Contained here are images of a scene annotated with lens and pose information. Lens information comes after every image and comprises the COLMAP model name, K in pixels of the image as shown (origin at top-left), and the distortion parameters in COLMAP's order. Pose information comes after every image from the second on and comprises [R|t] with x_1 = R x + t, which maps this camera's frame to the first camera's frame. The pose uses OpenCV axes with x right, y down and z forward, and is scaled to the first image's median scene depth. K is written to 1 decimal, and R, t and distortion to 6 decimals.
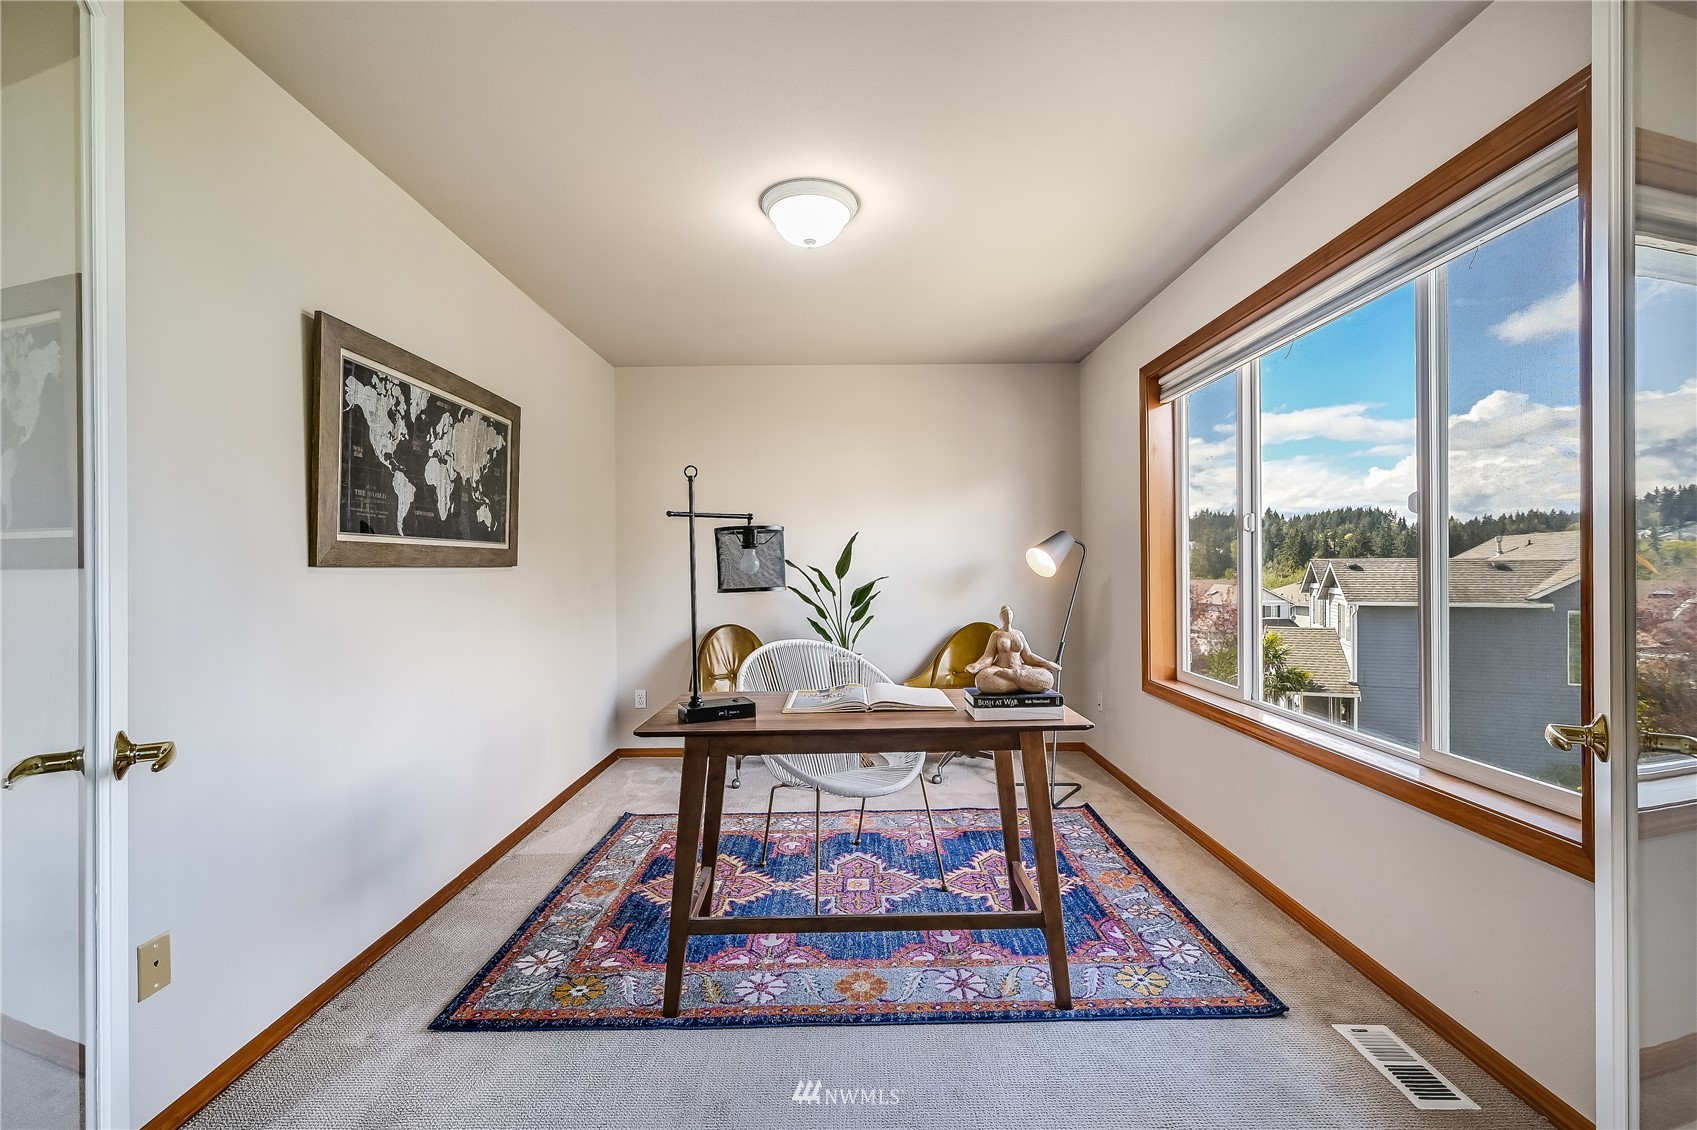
lens RADIAL K [[691.9, 0, 848.5], [0, 691.9, 565.0], [0, 0, 1]] dist [-0.002987, -0.000257]
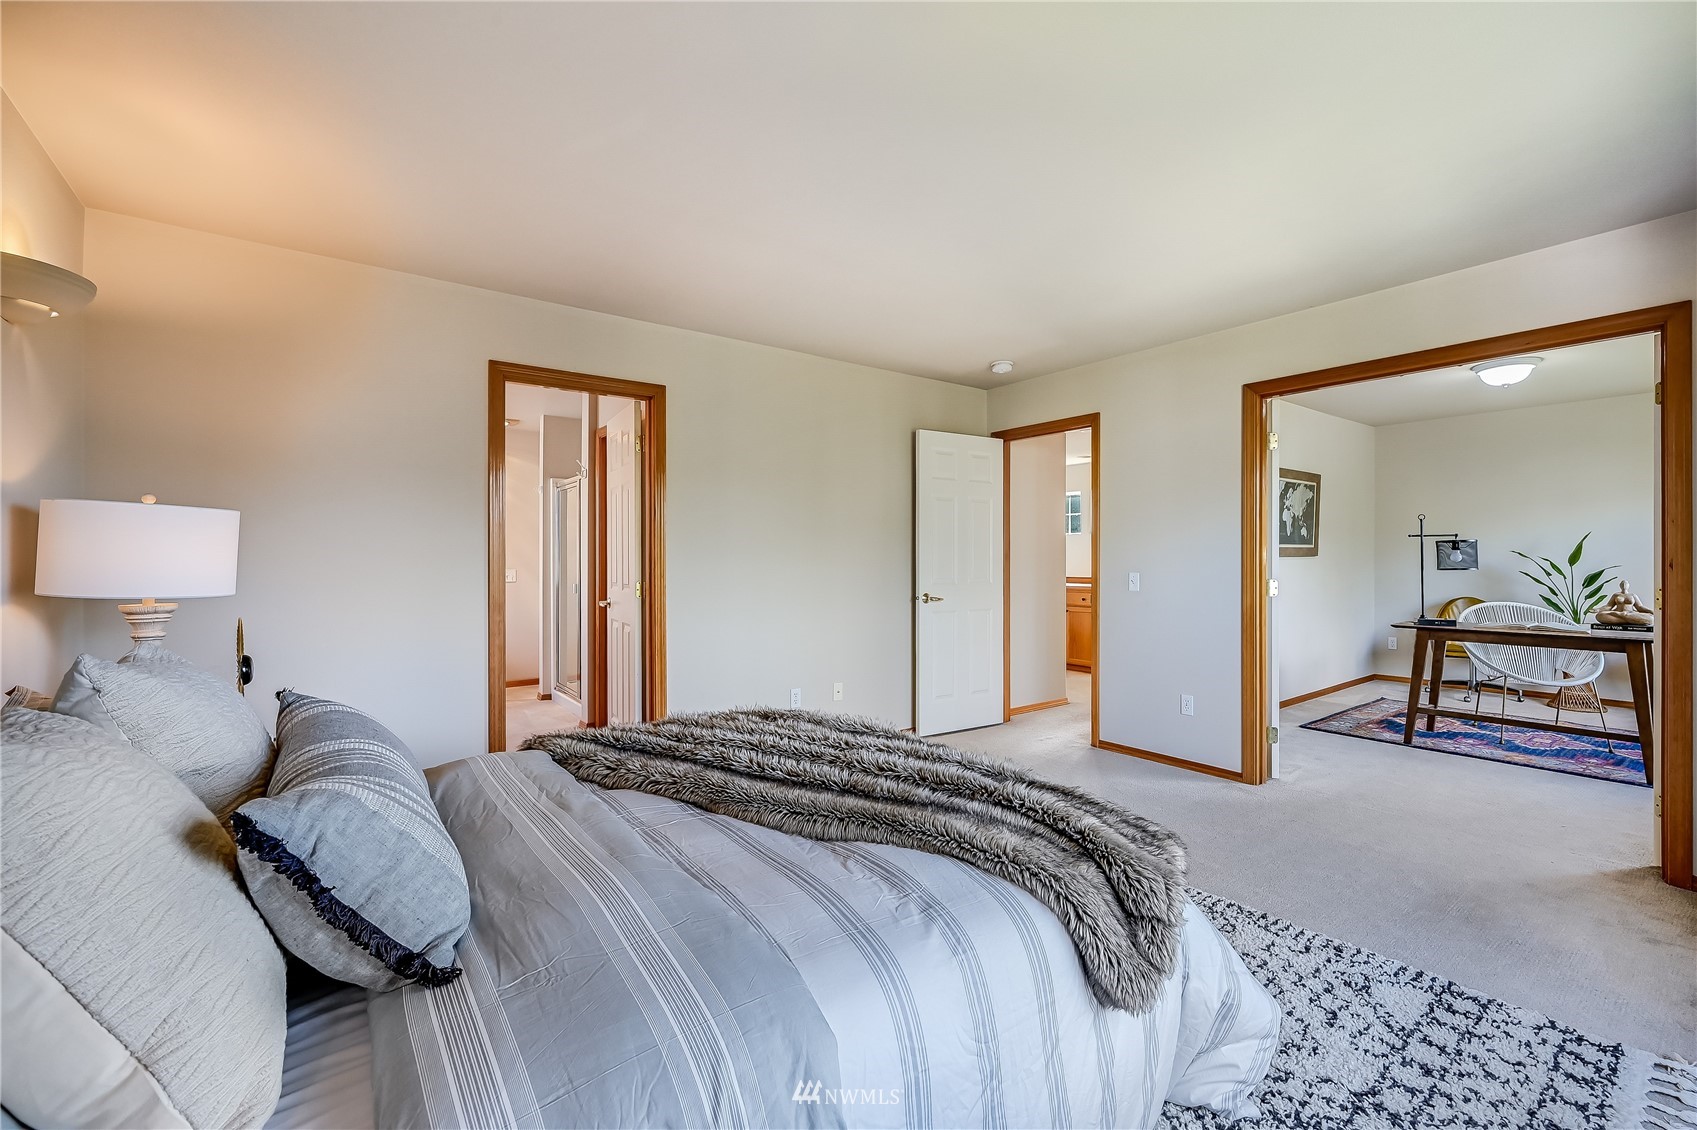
lens RADIAL K [[691.9, 0, 848.5], [0, 691.9, 565.0], [0, 0, 1]] dist [-0.002987, -0.000257]
pose [[0.576184, 0.021055, -0.817049, 0.398549], [-0.002825, 0.999713, 0.023770, -0.017275], [0.817315, -0.011388, 0.576079, -1.362095]]
